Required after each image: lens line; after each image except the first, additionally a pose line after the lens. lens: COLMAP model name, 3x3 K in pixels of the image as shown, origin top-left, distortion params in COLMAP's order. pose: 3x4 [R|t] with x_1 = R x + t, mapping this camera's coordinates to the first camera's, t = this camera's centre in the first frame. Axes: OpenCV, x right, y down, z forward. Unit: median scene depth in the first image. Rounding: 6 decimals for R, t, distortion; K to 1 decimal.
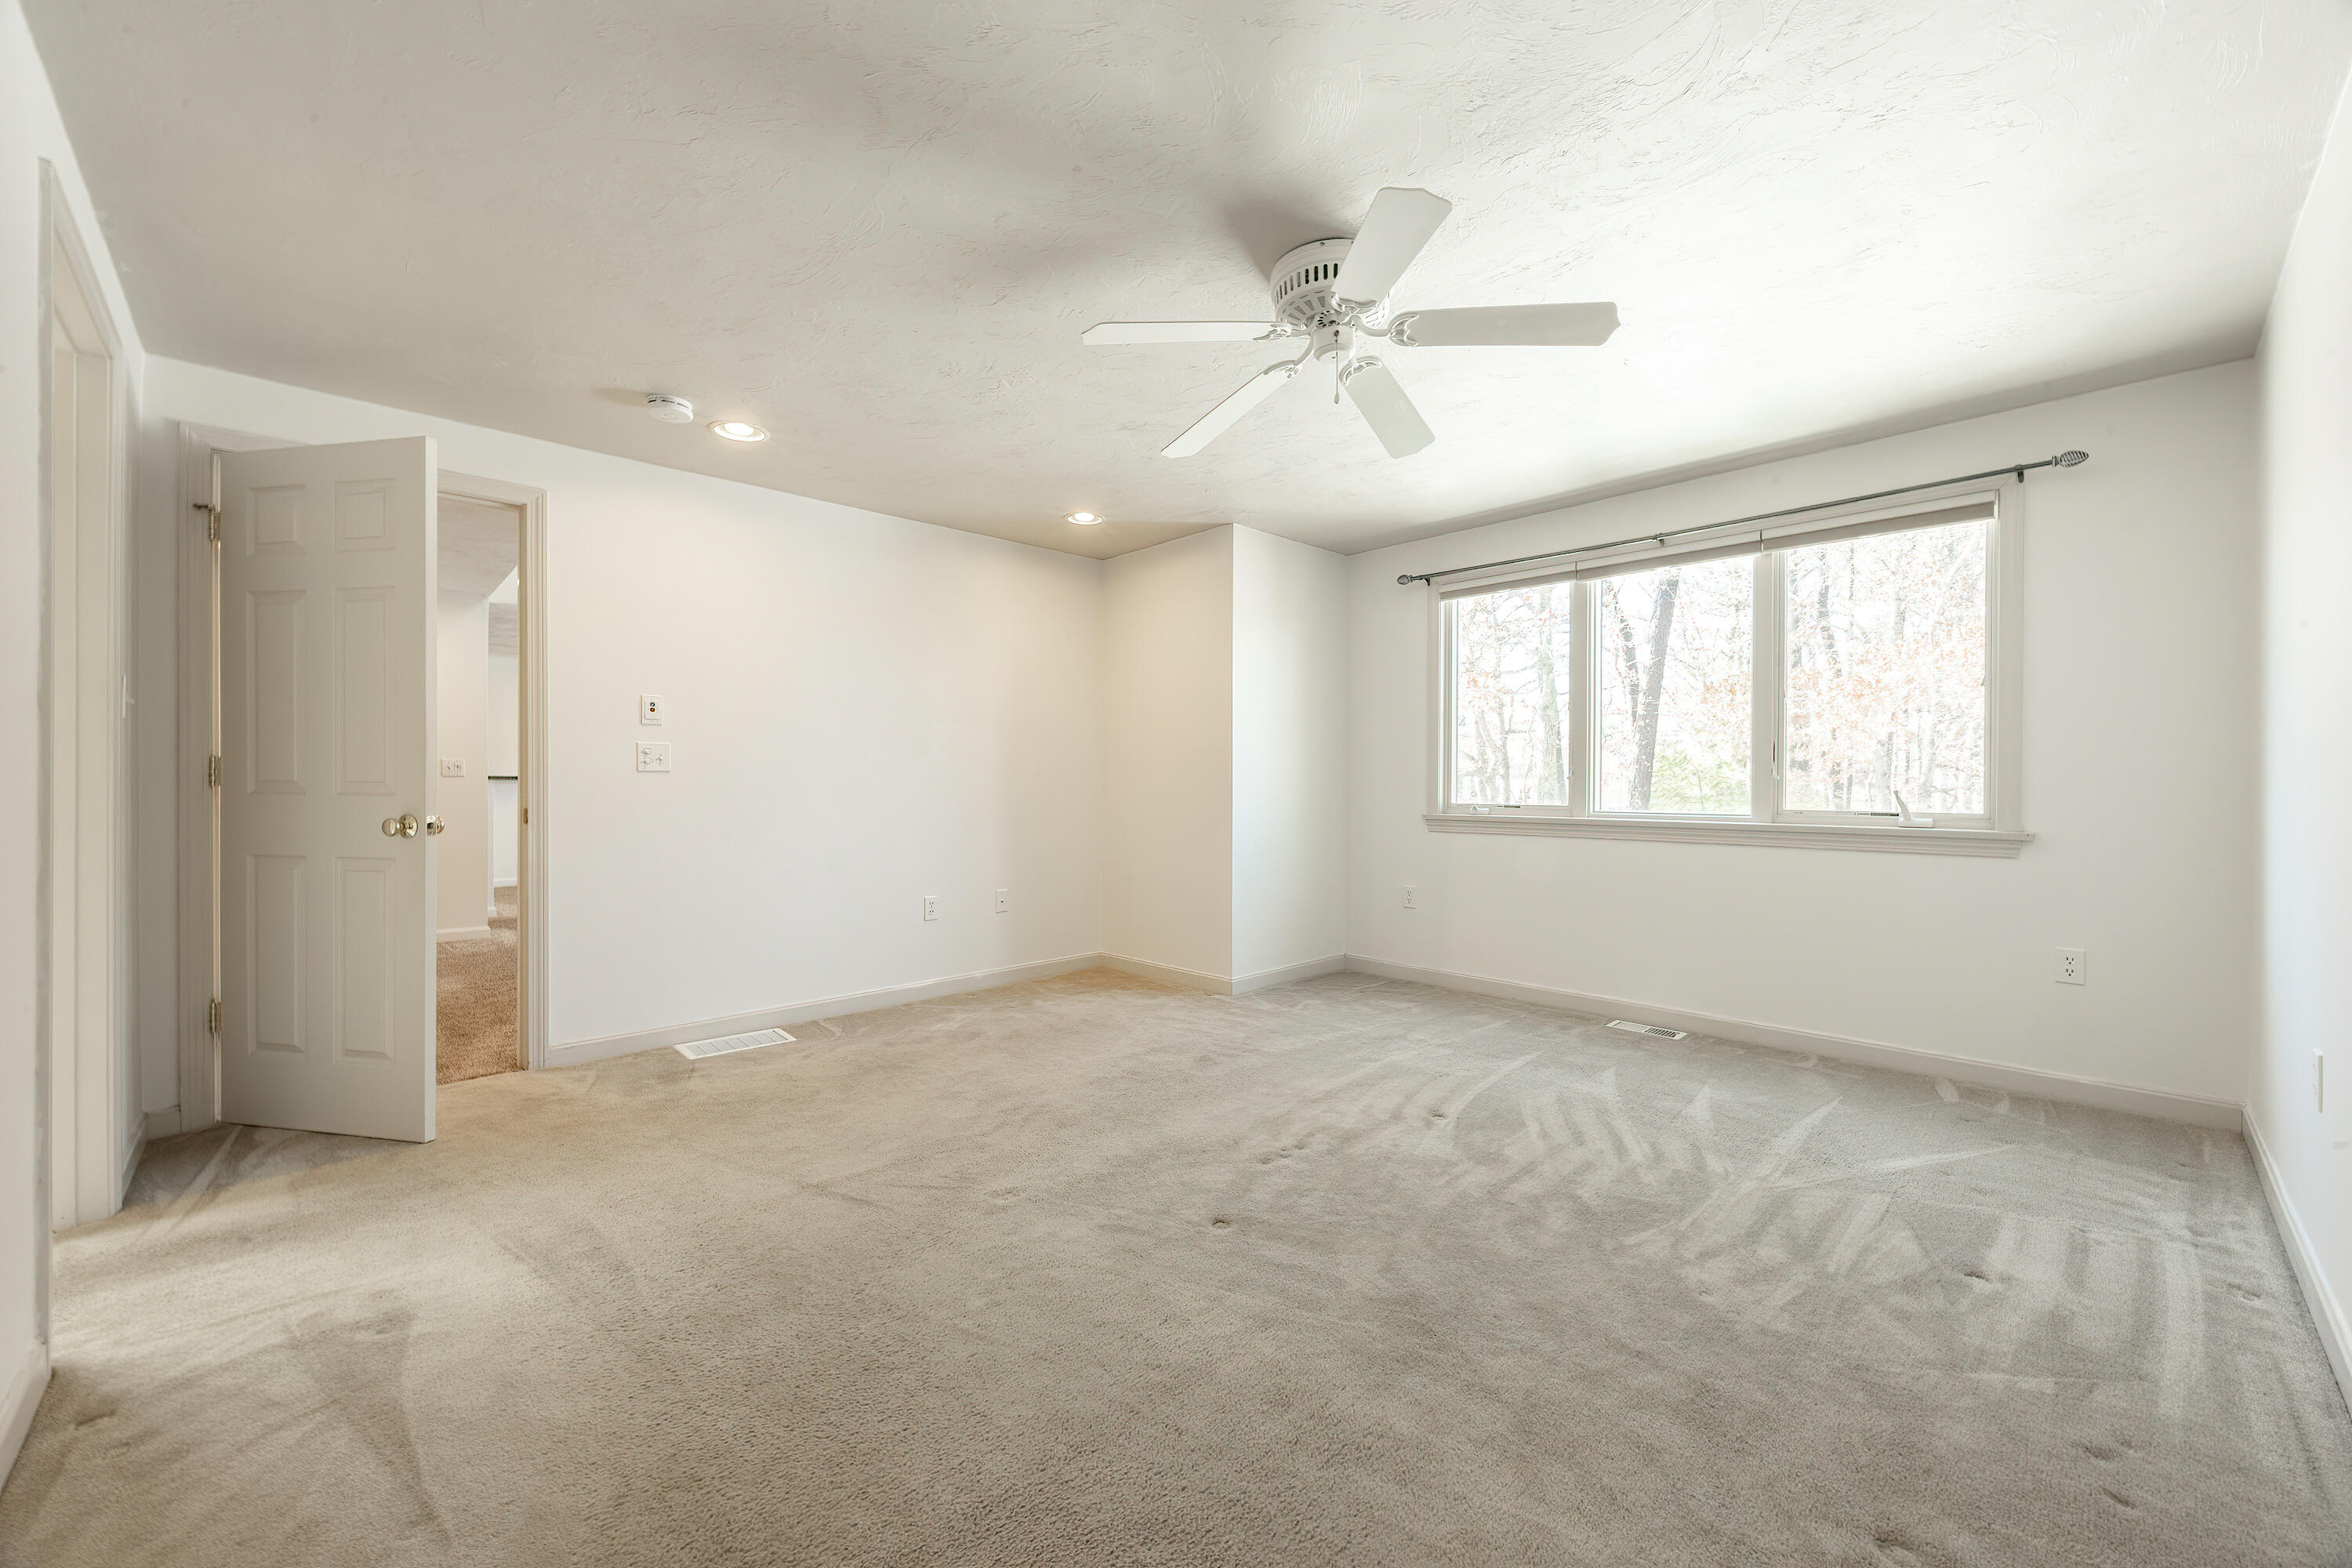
lens RADIAL K [[905.1, 0, 1176.0], [0, 905.1, 784.0], [0, 0, 1]] dist [0.000470, 0.000021]
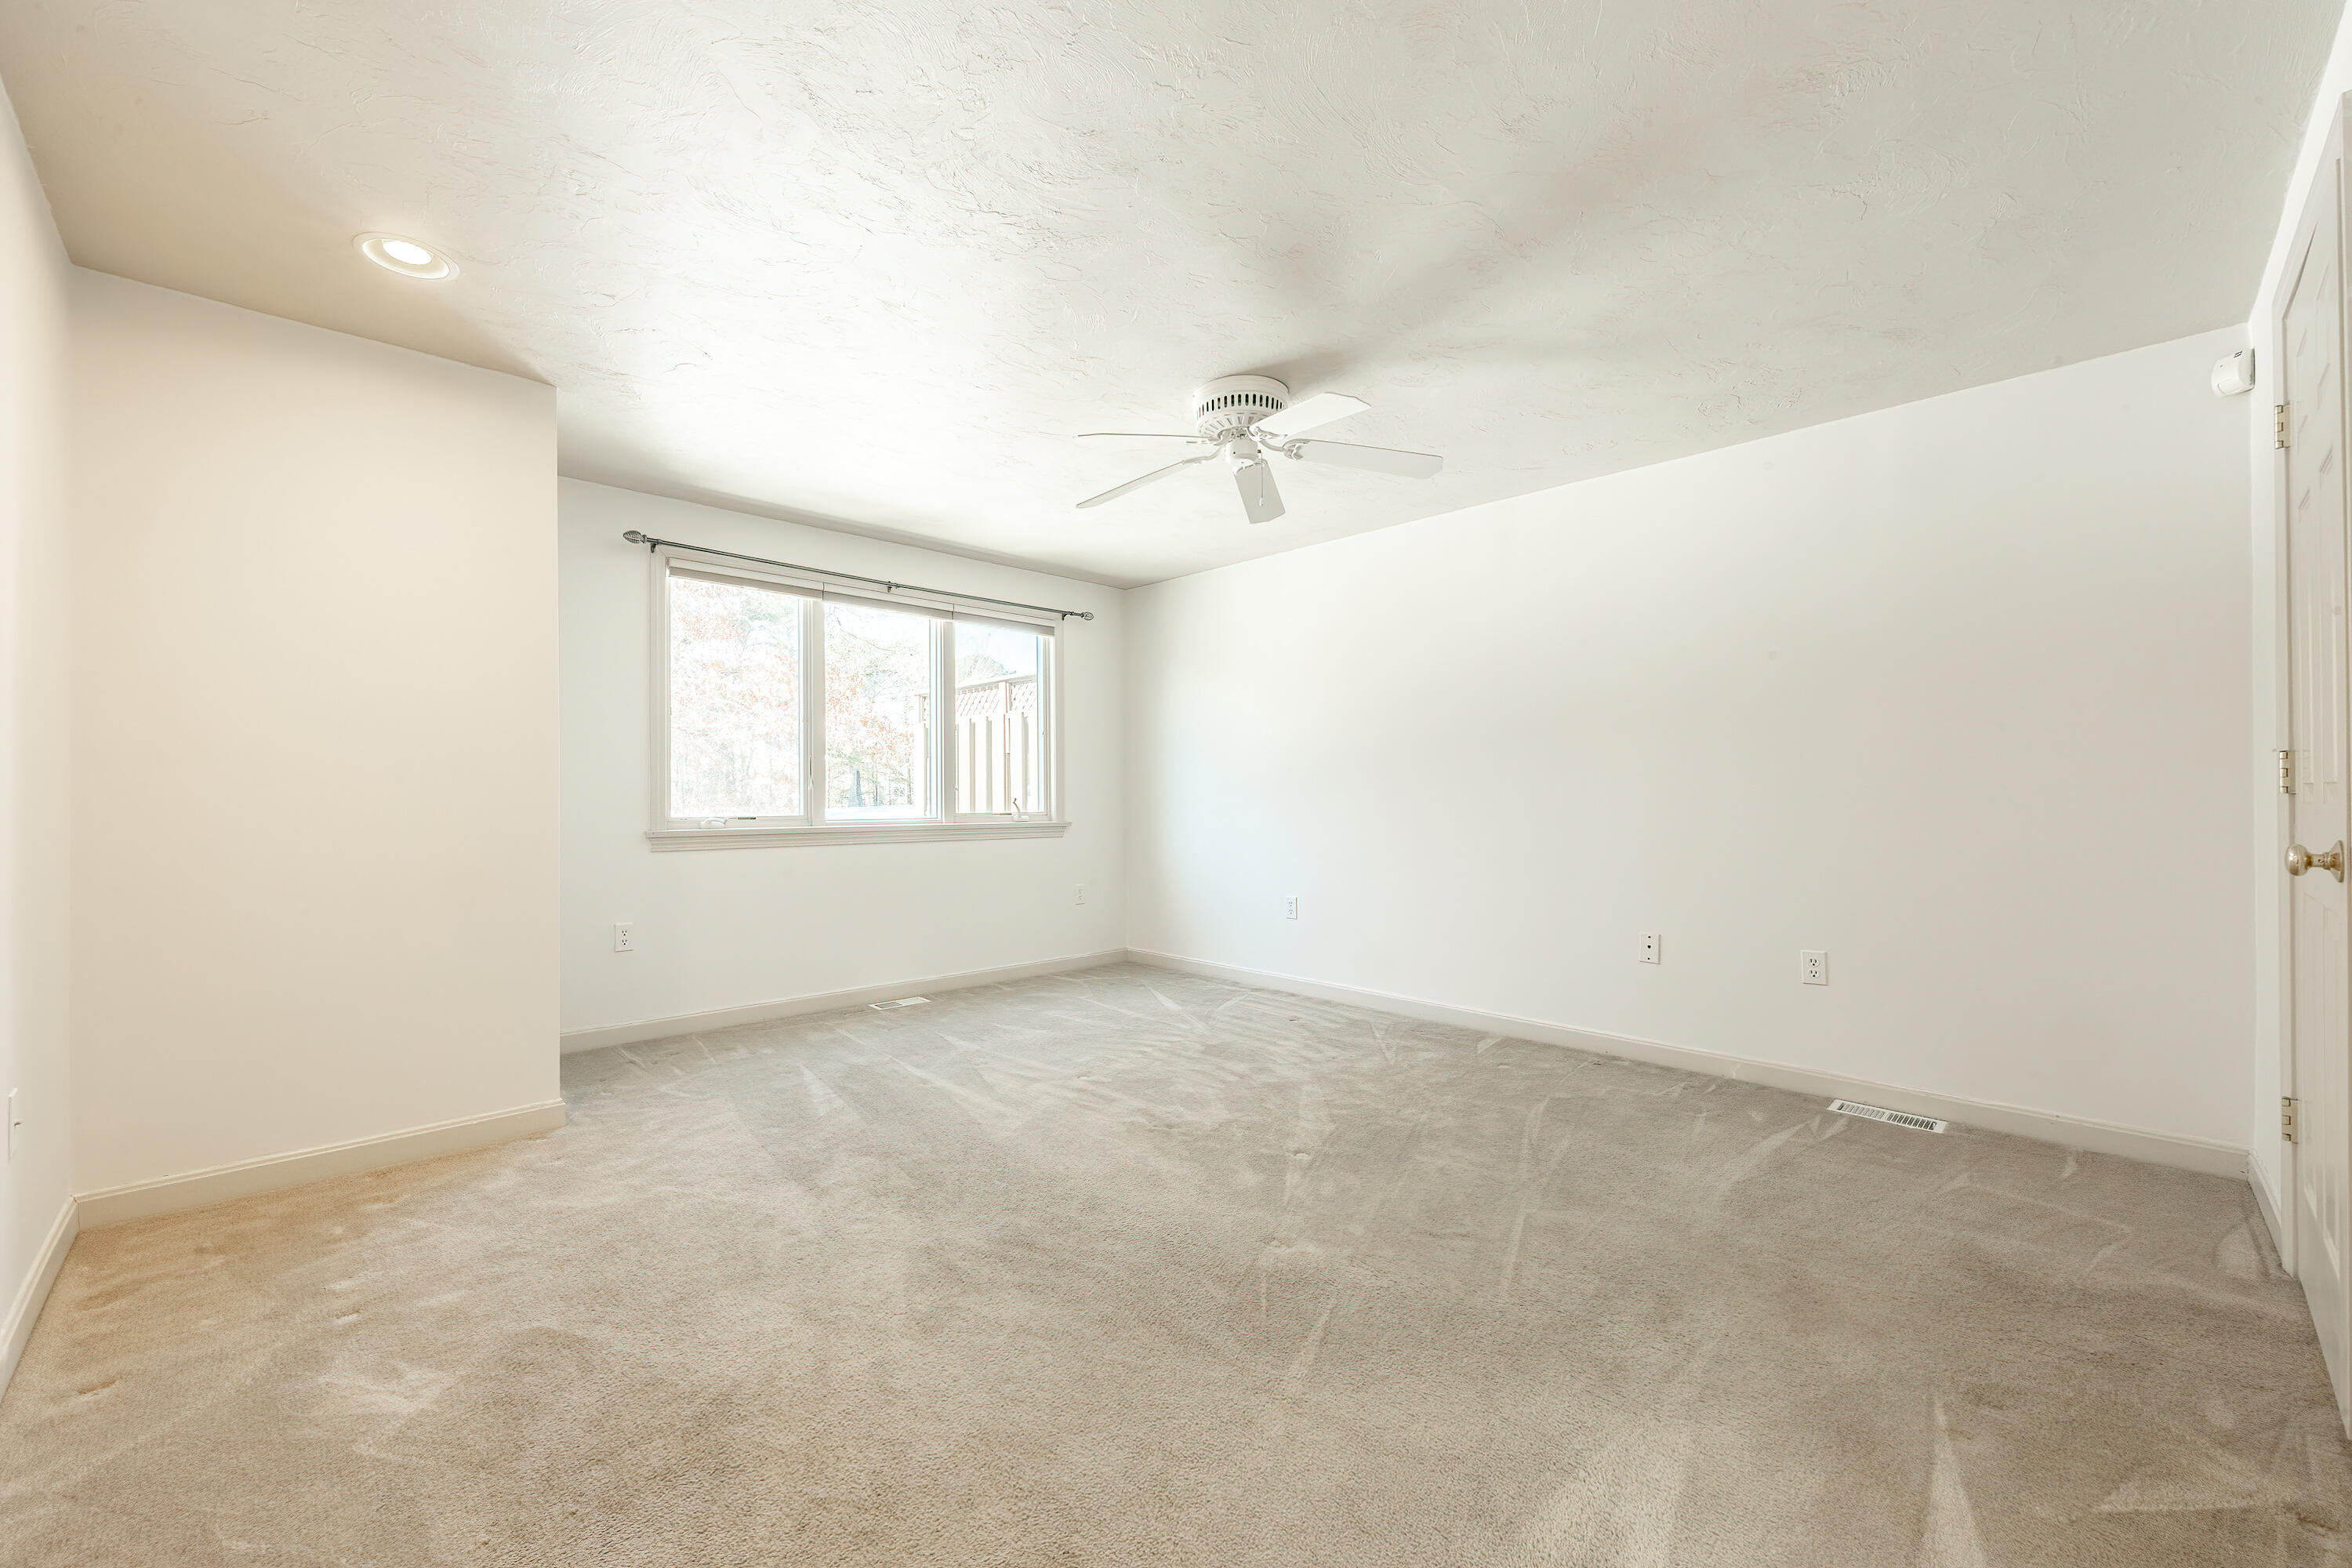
lens RADIAL K [[920.0, 0, 1140.0], [0, 920.0, 783.0], [0, 0, 1]] dist [-0.000013, 0.000013]
pose [[0.015988, 0.009182, 0.999830, -0.700012], [-0.000897, 0.999958, -0.009169, -0.003773], [-0.999872, -0.000750, 0.015995, 0.698129]]
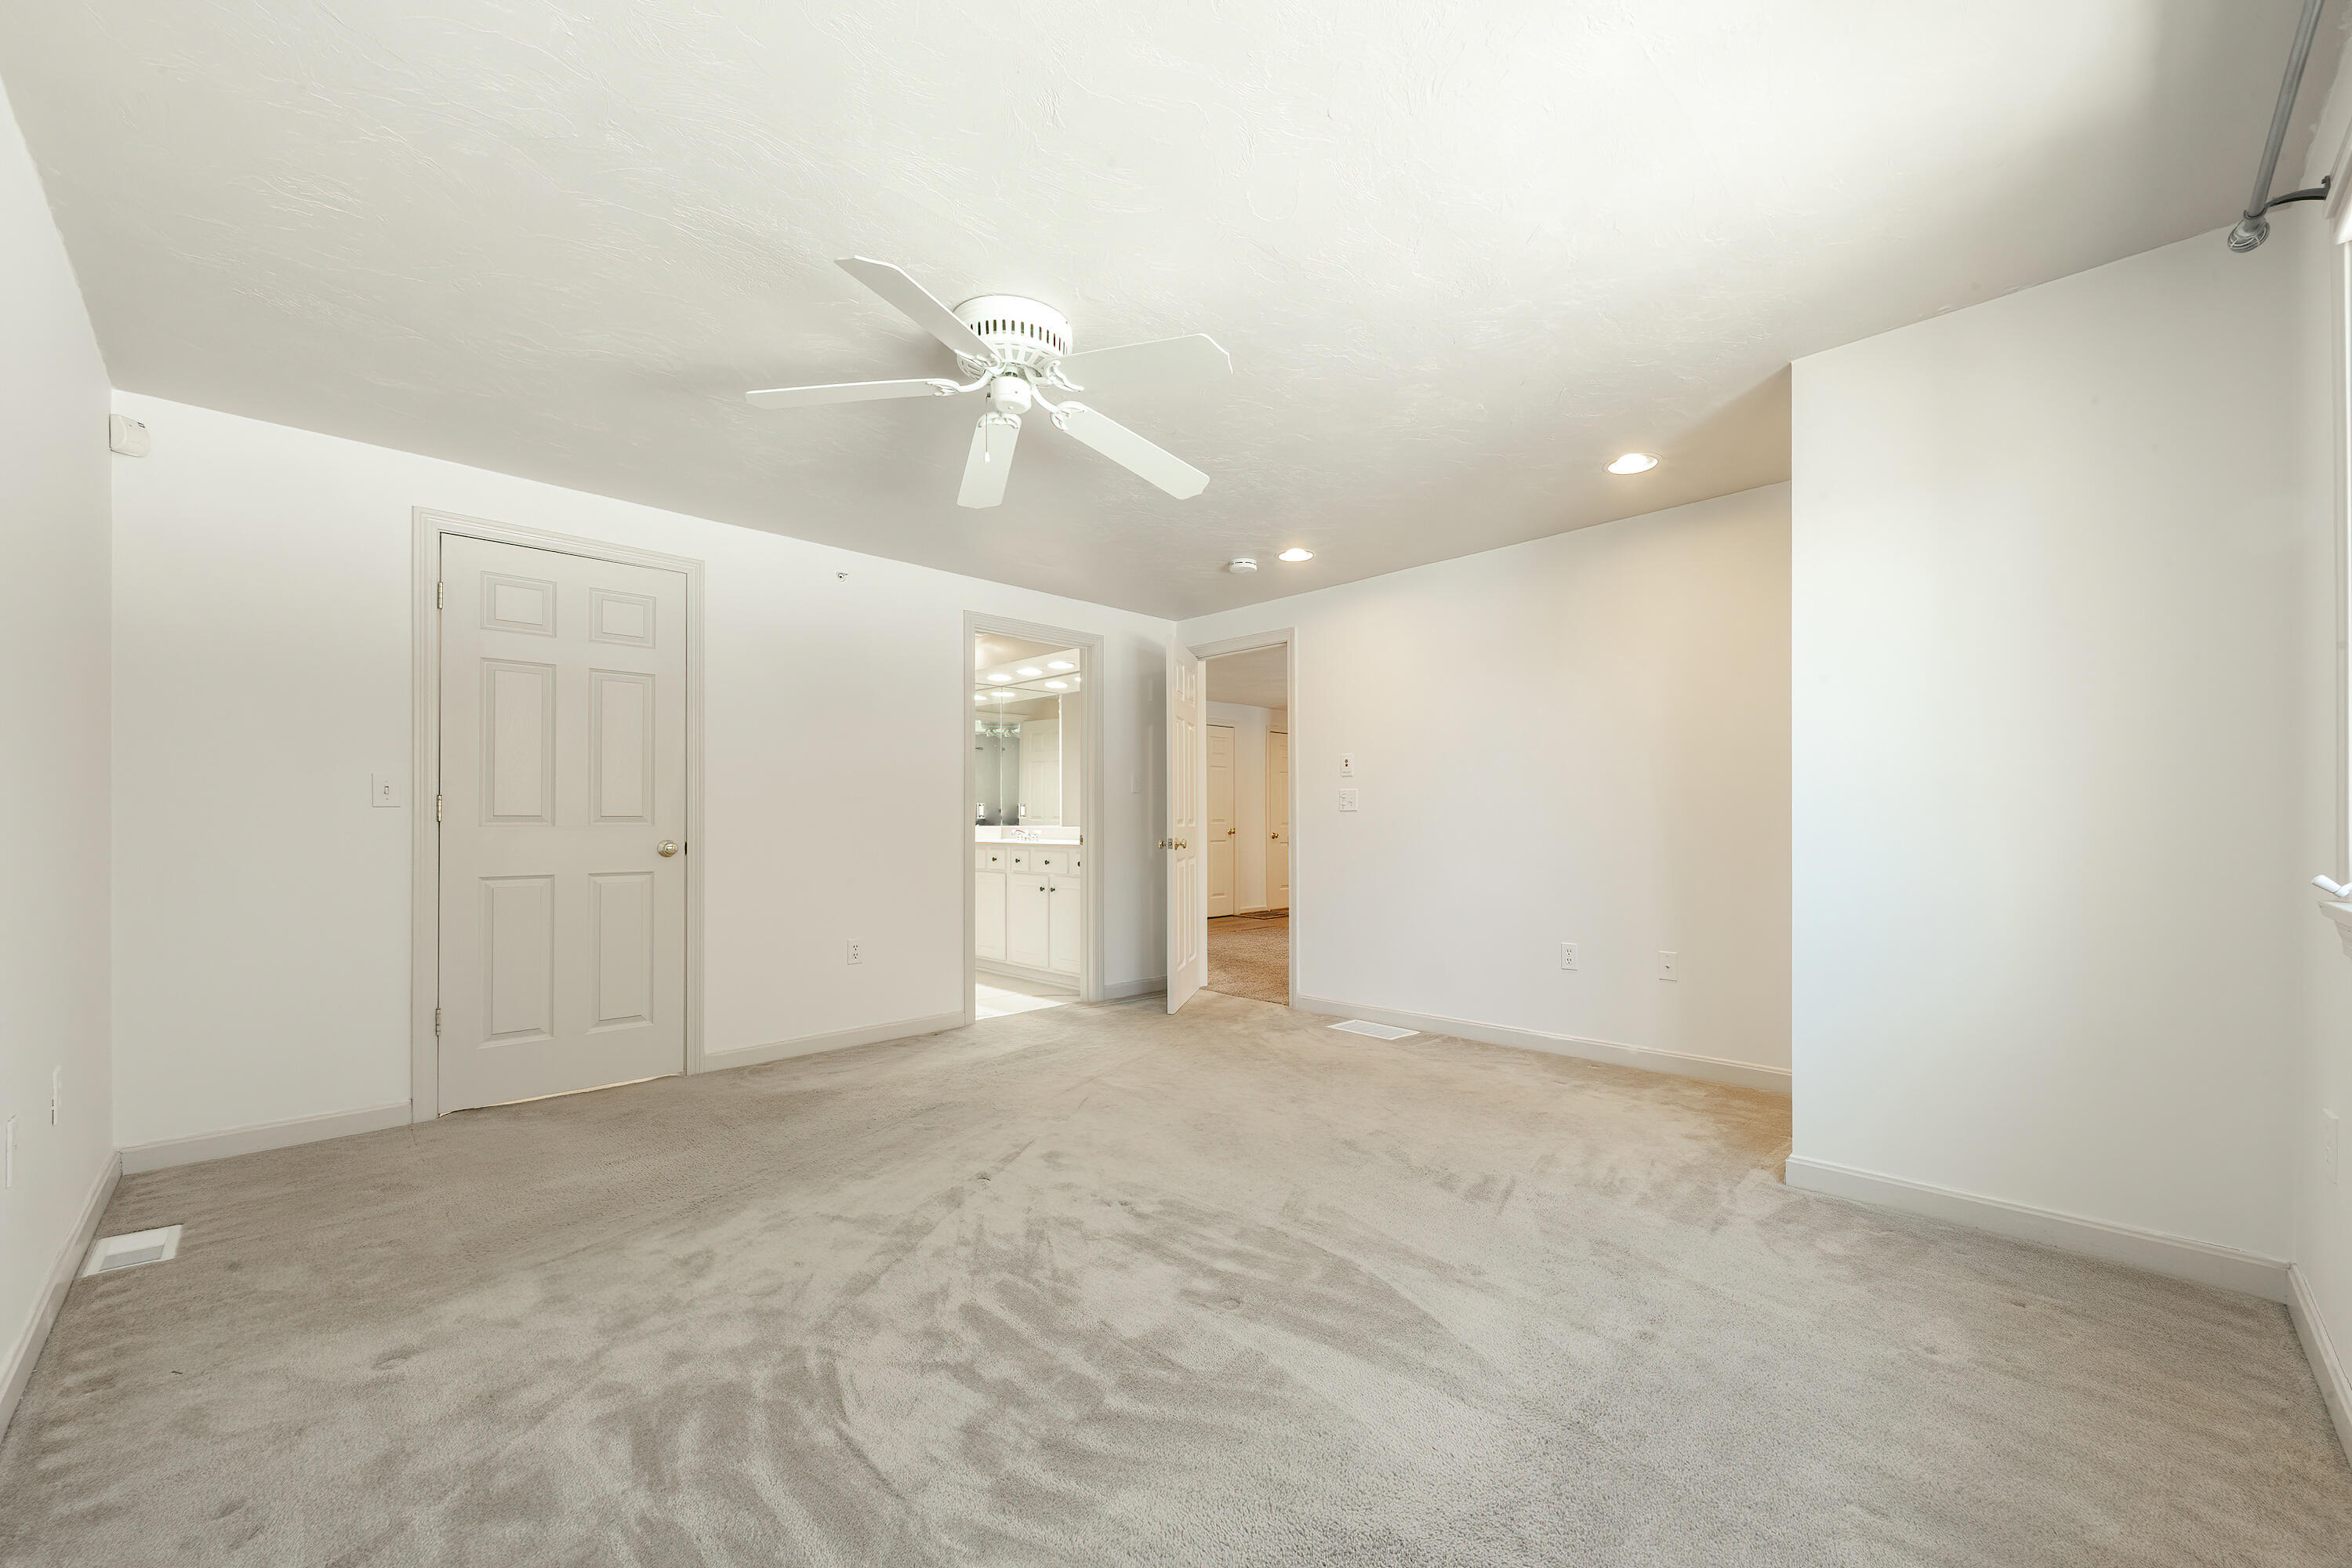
lens RADIAL K [[905.1, 0, 1176.0], [0, 905.1, 784.0], [0, 0, 1]] dist [0.000470, 0.000021]
pose [[0.008297, -0.039902, -0.999169, 0.798986], [0.012544, 0.999129, -0.039796, -0.003947], [0.999887, -0.012204, 0.008790, 0.756351]]
